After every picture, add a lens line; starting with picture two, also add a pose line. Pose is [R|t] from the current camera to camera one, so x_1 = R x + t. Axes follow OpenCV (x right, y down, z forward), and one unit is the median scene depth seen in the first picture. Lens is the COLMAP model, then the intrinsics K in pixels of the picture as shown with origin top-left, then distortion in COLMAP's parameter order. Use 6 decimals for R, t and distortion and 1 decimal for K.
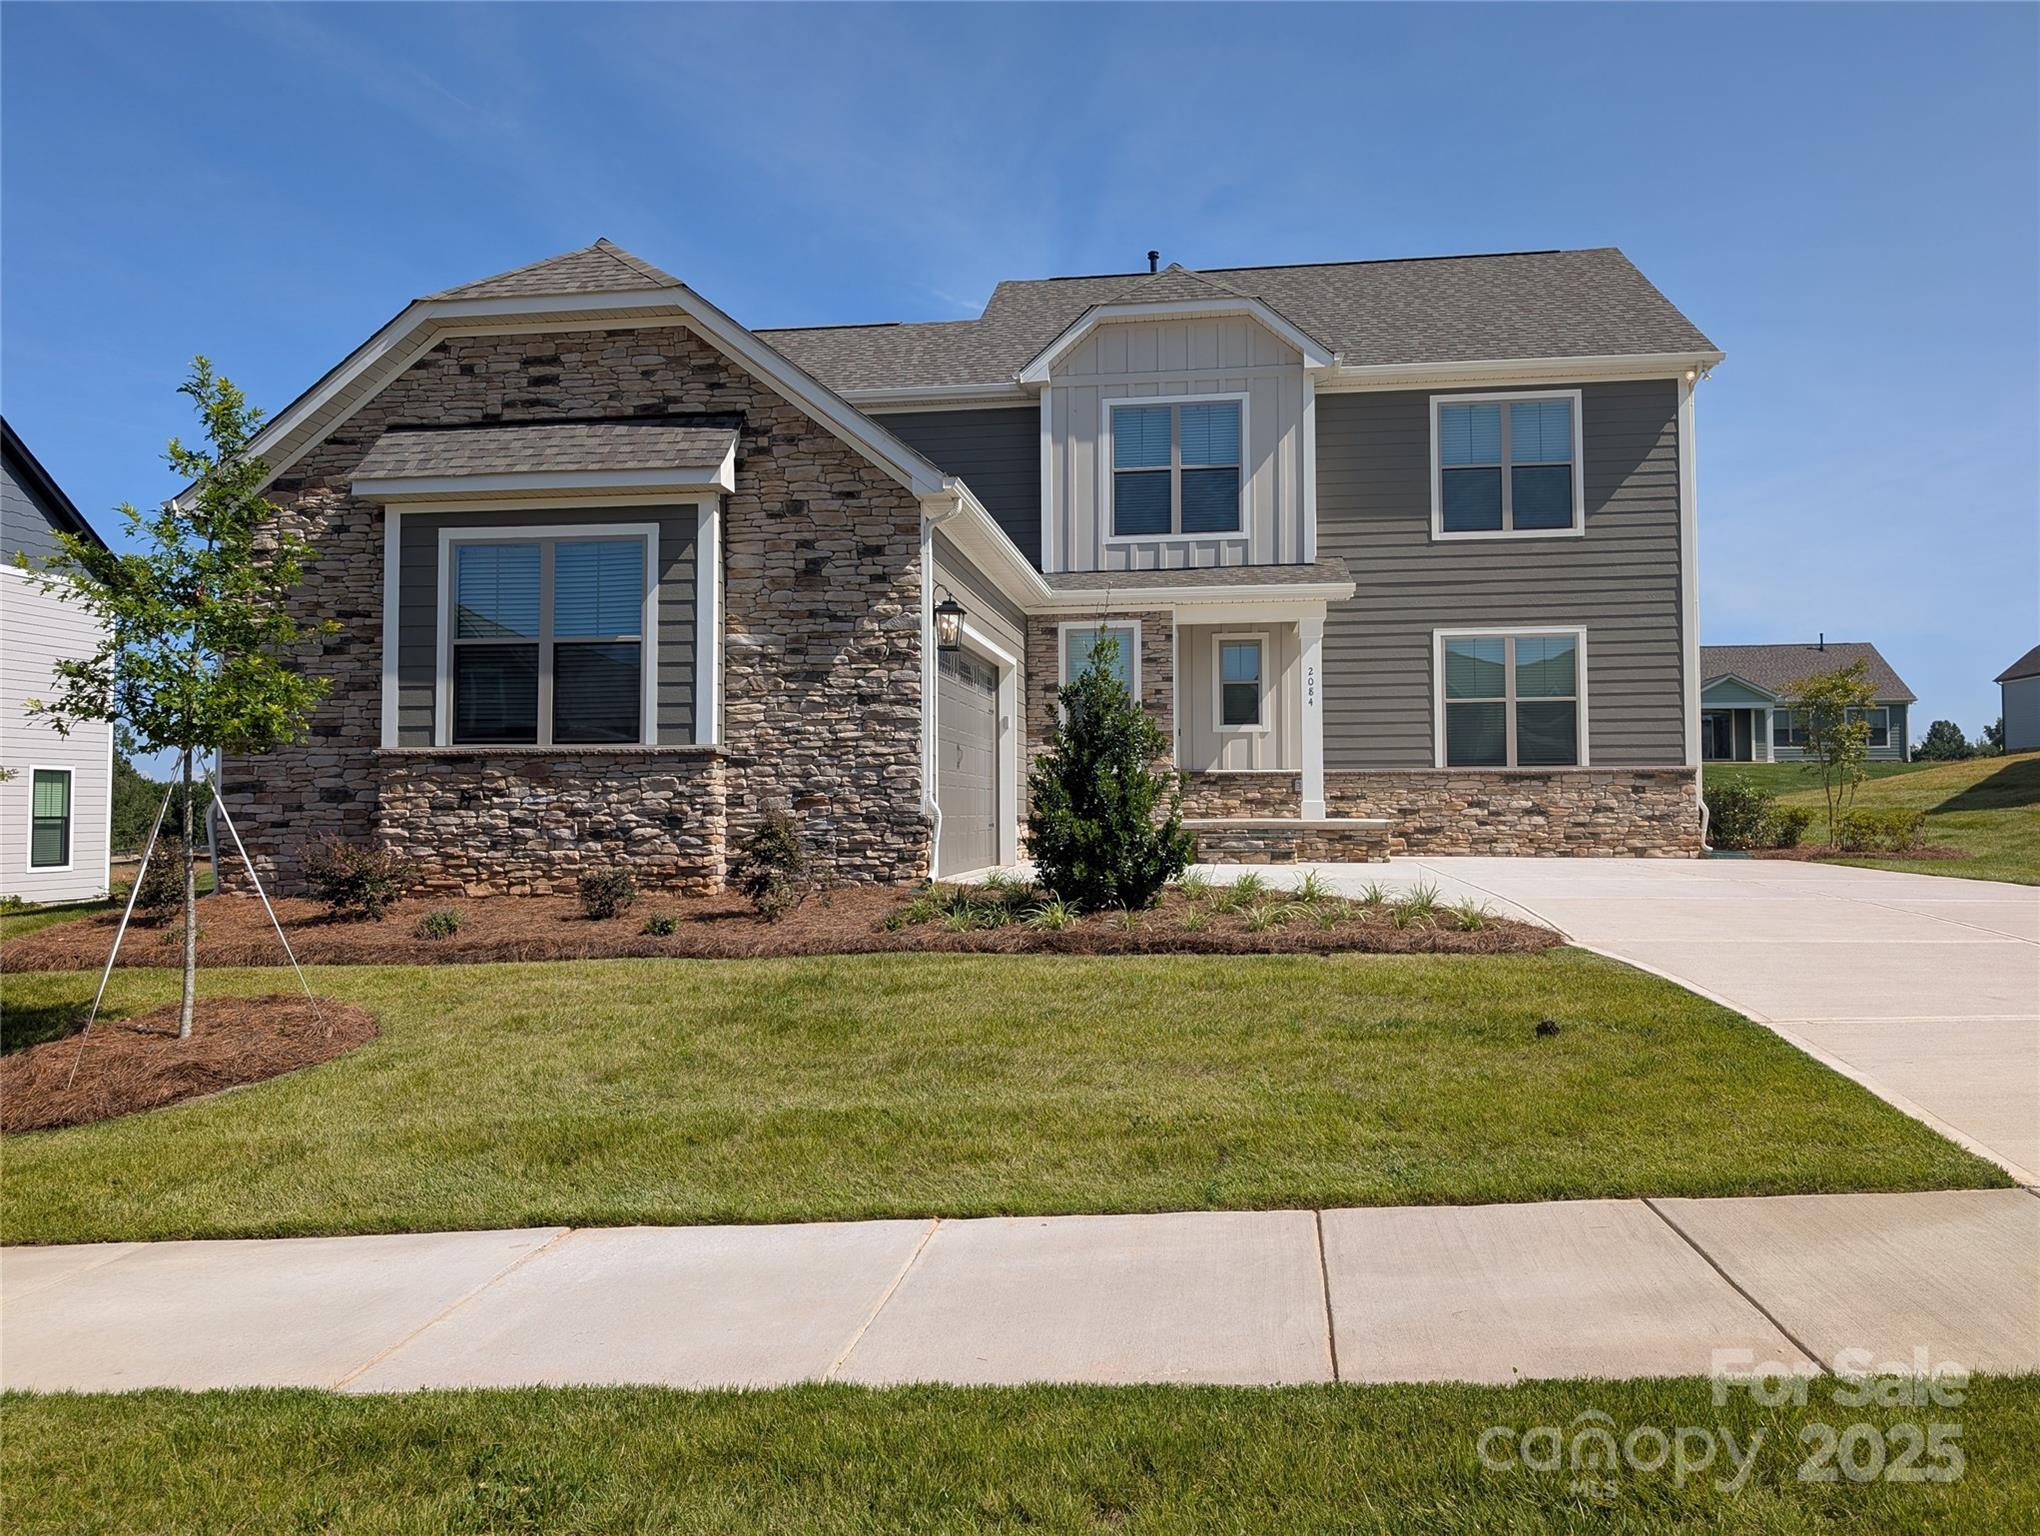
lens RADIAL K [[1465.9, 0, 1024.4], [0, 1465.9, 759.0], [0, 0, 1]] dist [0.047727, -0.012666]
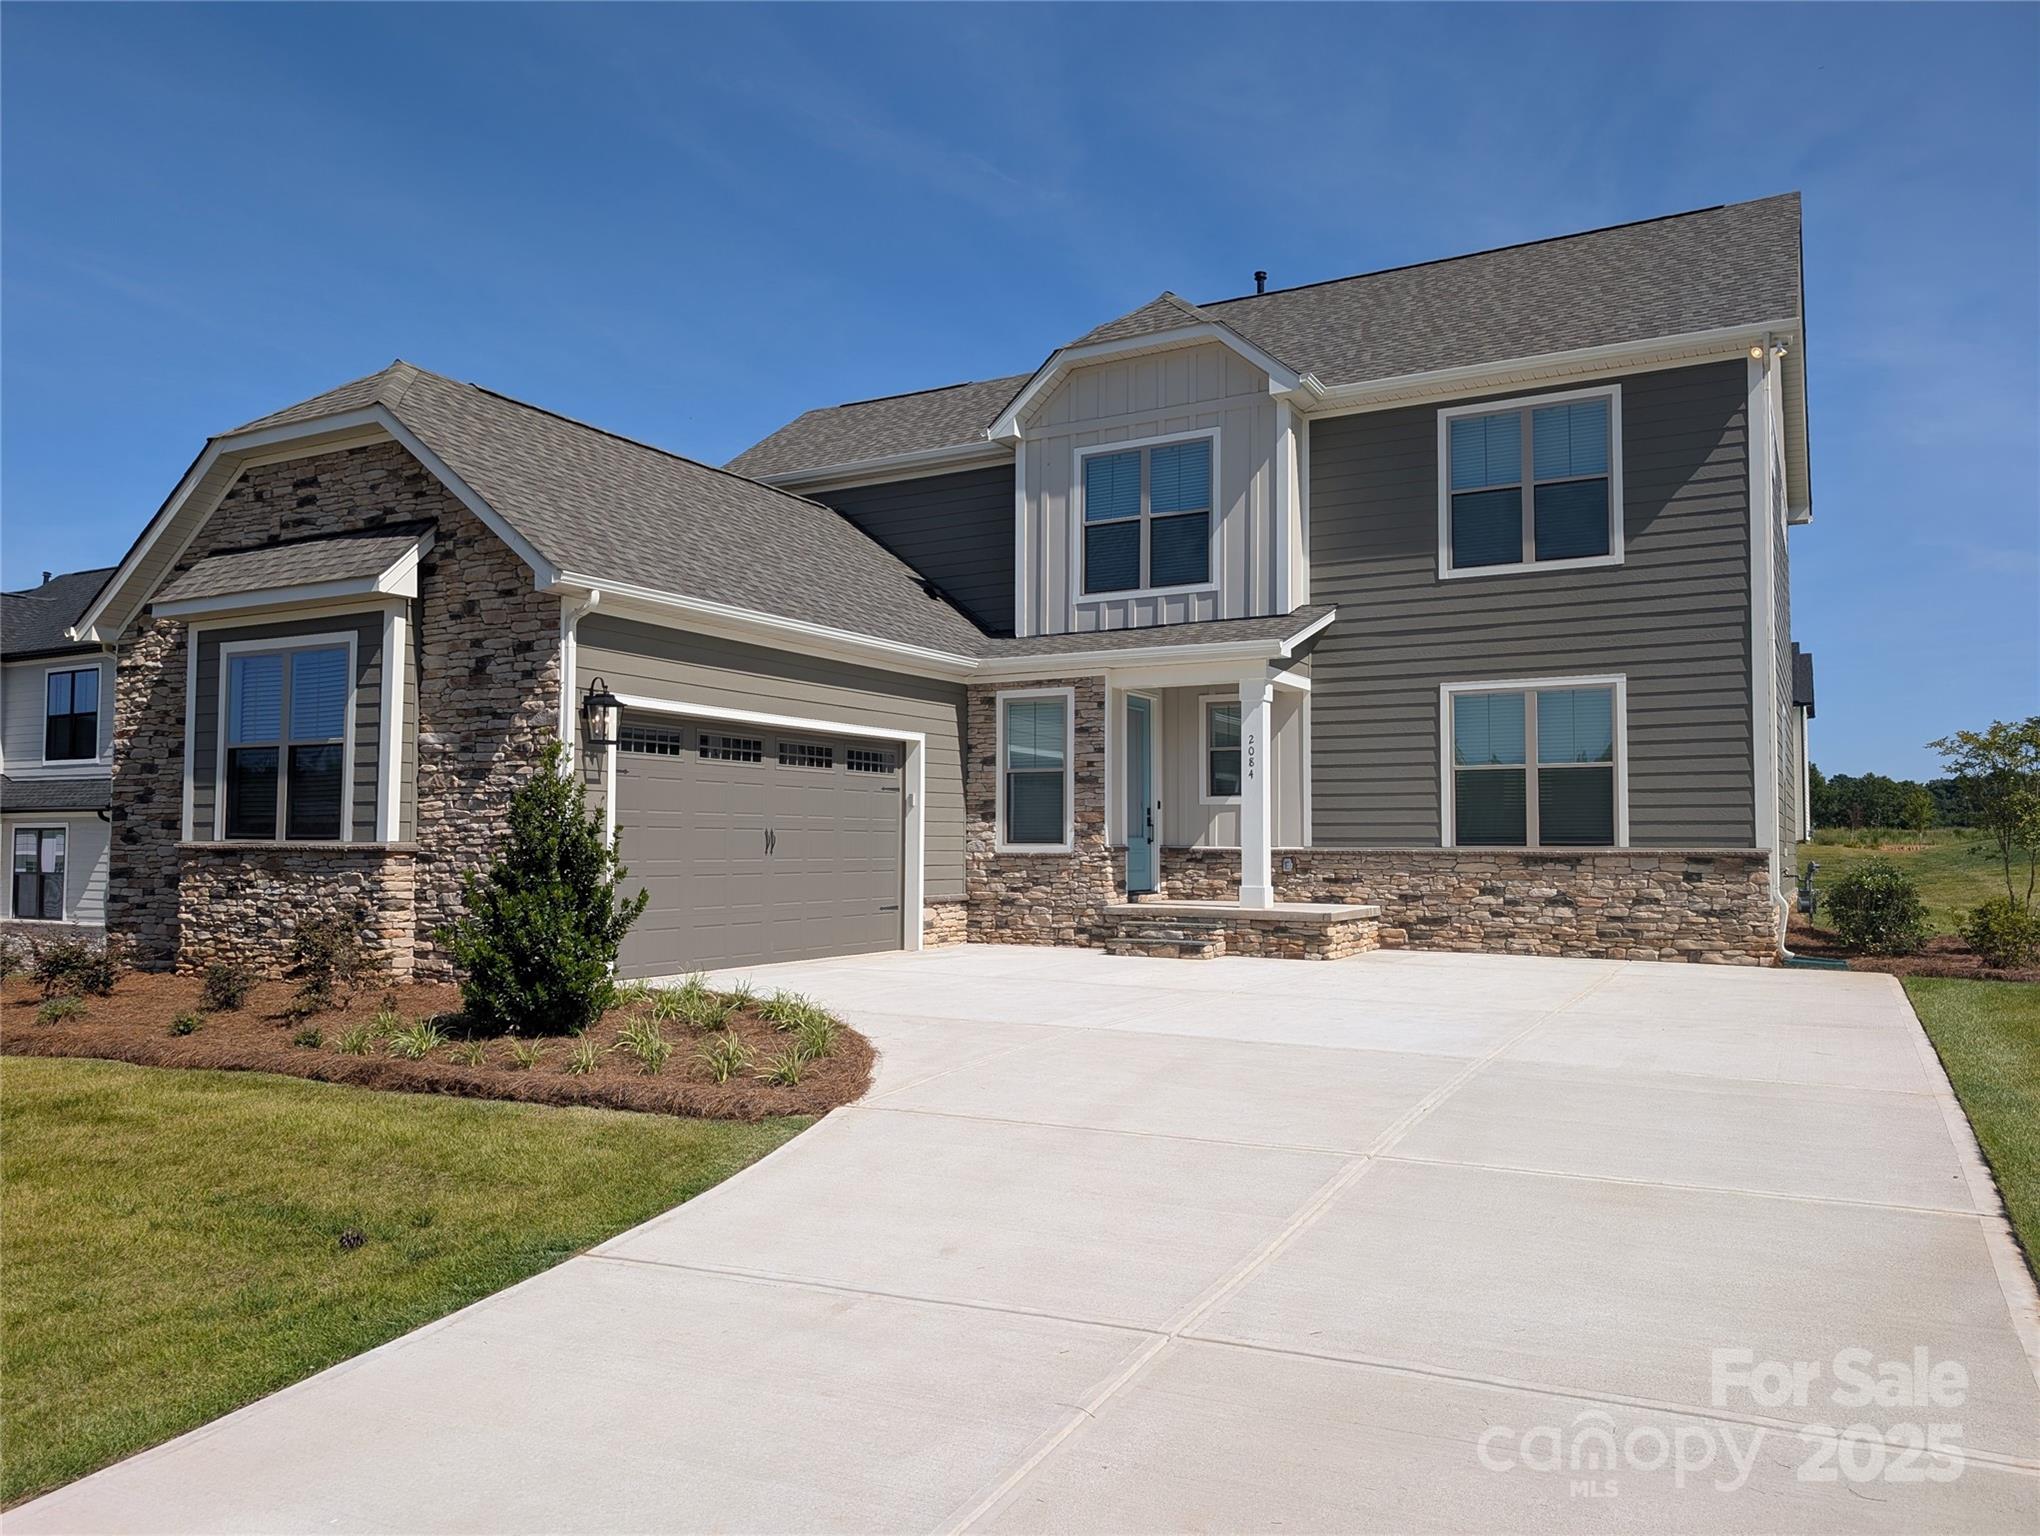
lens RADIAL K [[1465.9, 0, 1021.4], [0, 1465.9, 780.3], [0, 0, 1]] dist [0.047727, -0.012666]
pose [[0.930480, -0.008883, -0.366234, 0.373748], [0.005482, 0.999932, -0.010328, -0.025542], [0.366301, 0.007602, 0.930466, 0.123953]]
